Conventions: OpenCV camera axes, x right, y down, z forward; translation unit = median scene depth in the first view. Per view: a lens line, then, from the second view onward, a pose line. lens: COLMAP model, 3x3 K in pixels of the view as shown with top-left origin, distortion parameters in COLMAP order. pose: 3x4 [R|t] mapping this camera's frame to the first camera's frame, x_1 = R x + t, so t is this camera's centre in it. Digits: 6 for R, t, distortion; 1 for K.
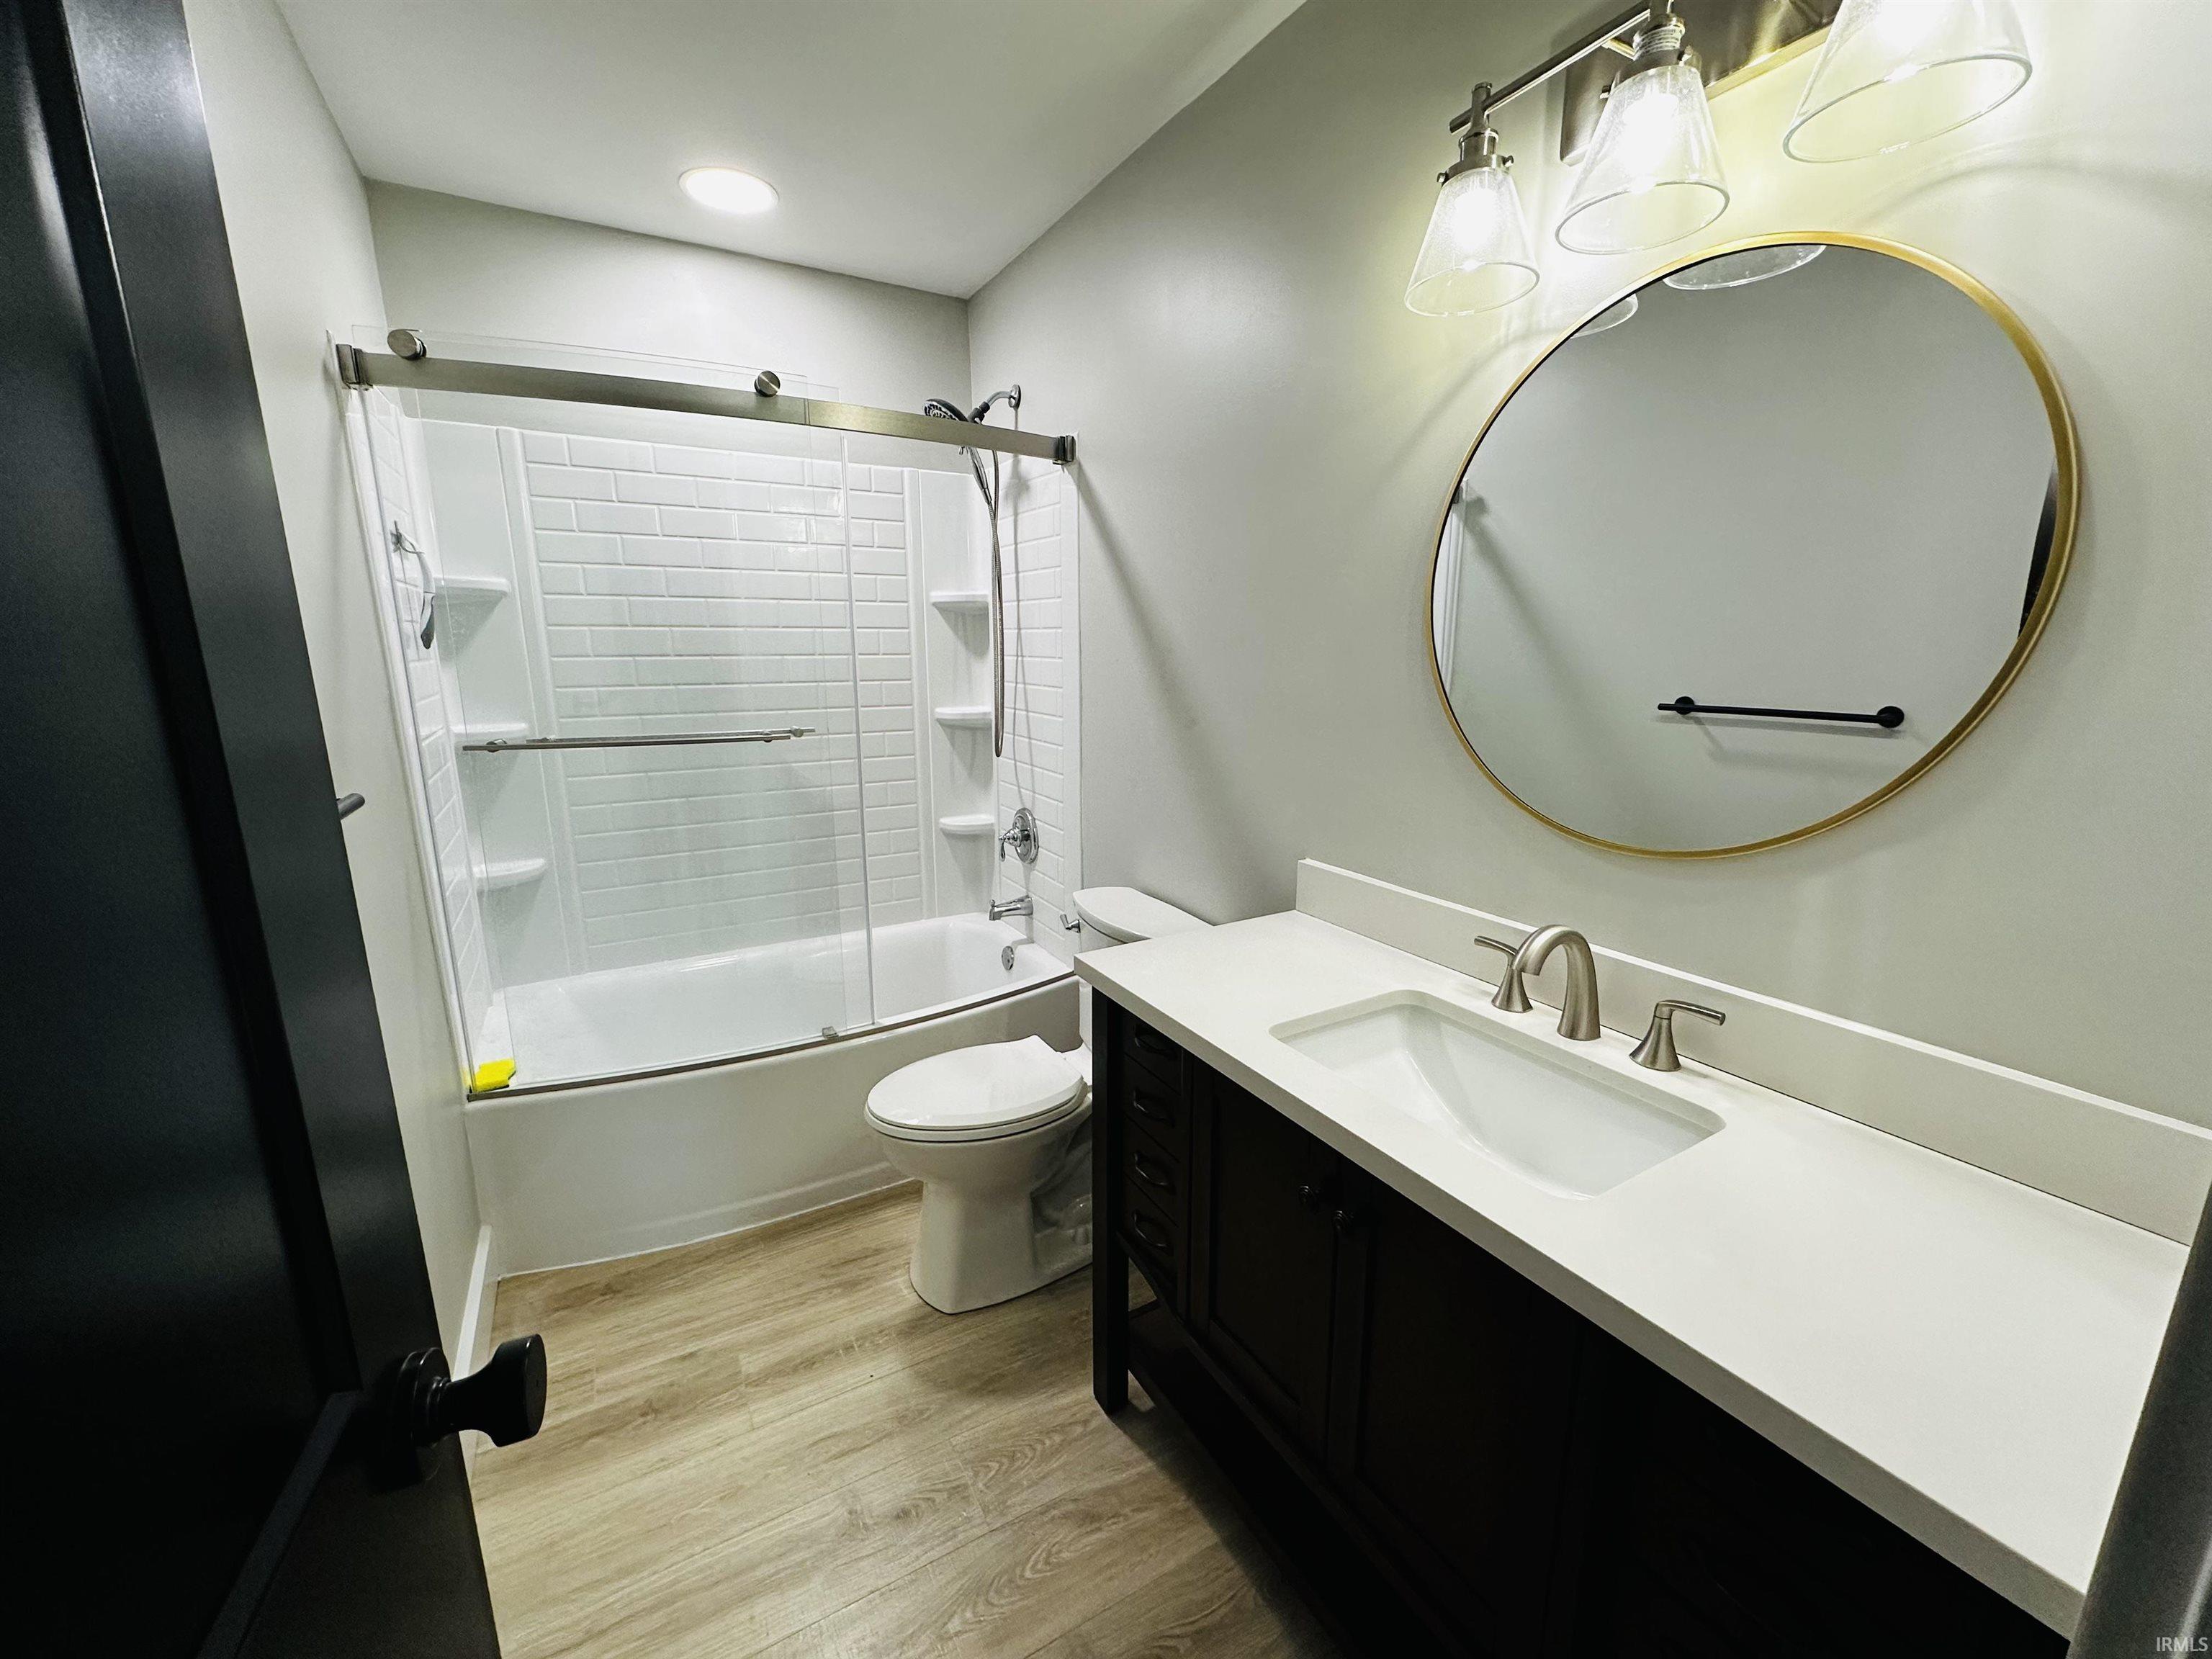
lens RADIAL K [[876.0, 0, 1109.2], [0, 876.0, 828.9], [0, 0, 1]] dist [-0.001532, 0.000560]
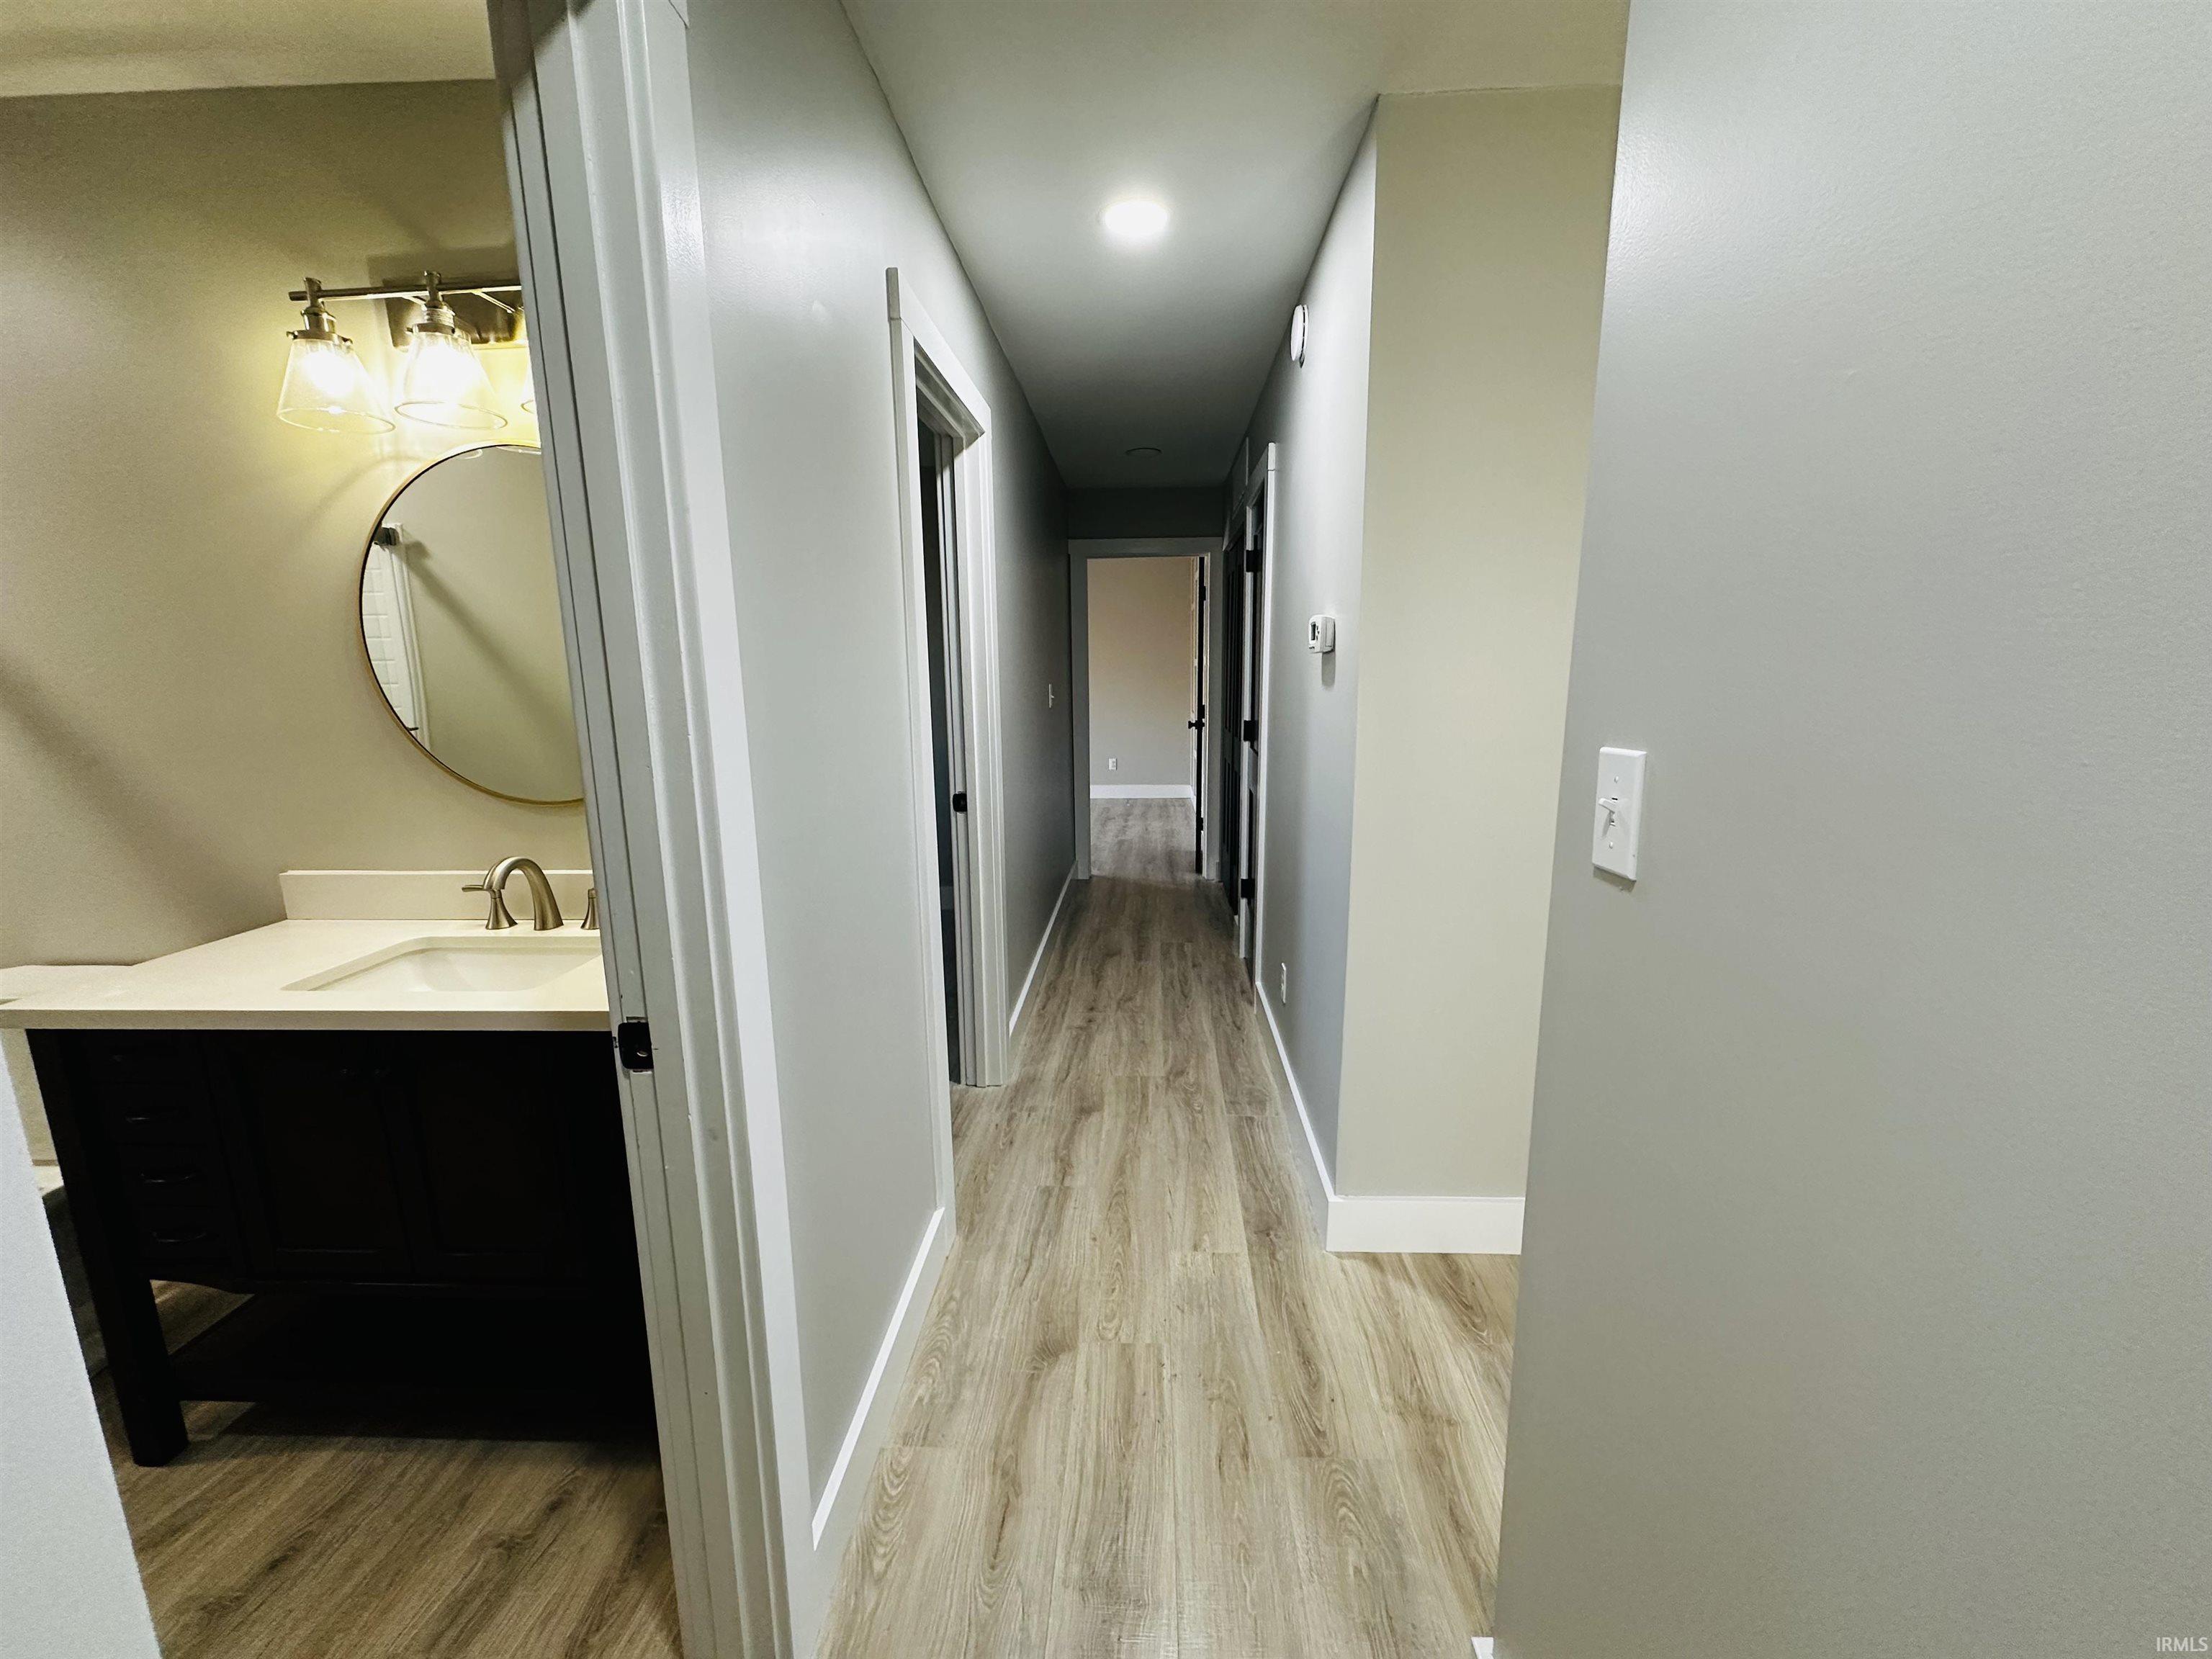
lens RADIAL K [[876.0, 0, 1109.2], [0, 876.0, 828.9], [0, 0, 1]] dist [-0.001532, 0.000560]
pose [[0.541218, -0.159828, 0.825553, -0.164630], [0.187012, 0.980061, 0.067140, 0.144528], [-0.819823, 0.118051, 0.560316, -0.663126]]
